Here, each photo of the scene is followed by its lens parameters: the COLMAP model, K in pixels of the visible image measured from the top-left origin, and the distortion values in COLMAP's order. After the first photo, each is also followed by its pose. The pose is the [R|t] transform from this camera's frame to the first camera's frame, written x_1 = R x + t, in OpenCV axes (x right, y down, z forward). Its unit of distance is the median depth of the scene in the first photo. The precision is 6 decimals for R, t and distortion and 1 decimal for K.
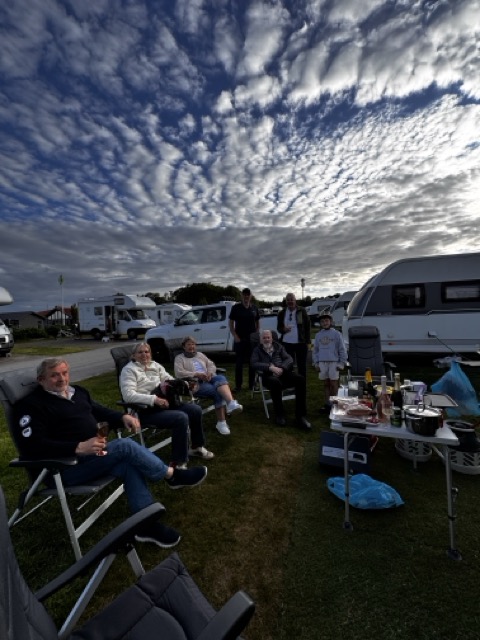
lens RADIAL K [[260.2, 0, 240.0], [0, 260.2, 320.0], [0, 0, 1]] dist [-0.000128, 0.000024]
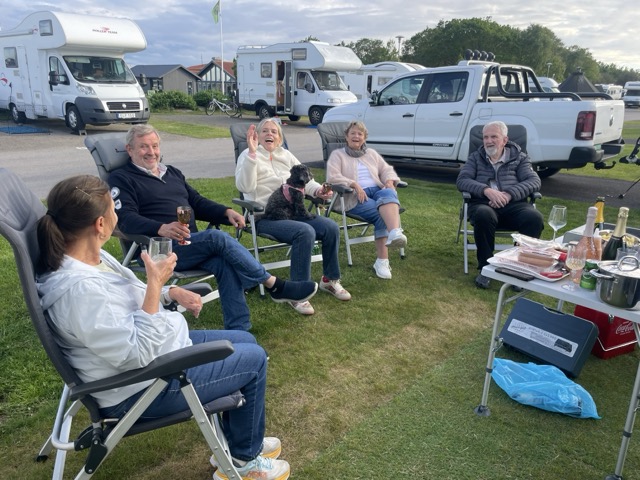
lens RADIAL K [[476.9, 0, 320.0], [0, 476.9, 240.0], [0, 0, 1]] dist [0.066339, 0.000432]
pose [[0.916546, 0.178707, -0.357781, 0.167643], [-0.070058, 0.952521, 0.296303, 0.002882], [0.393745, -0.246510, 0.885549, -0.082418]]
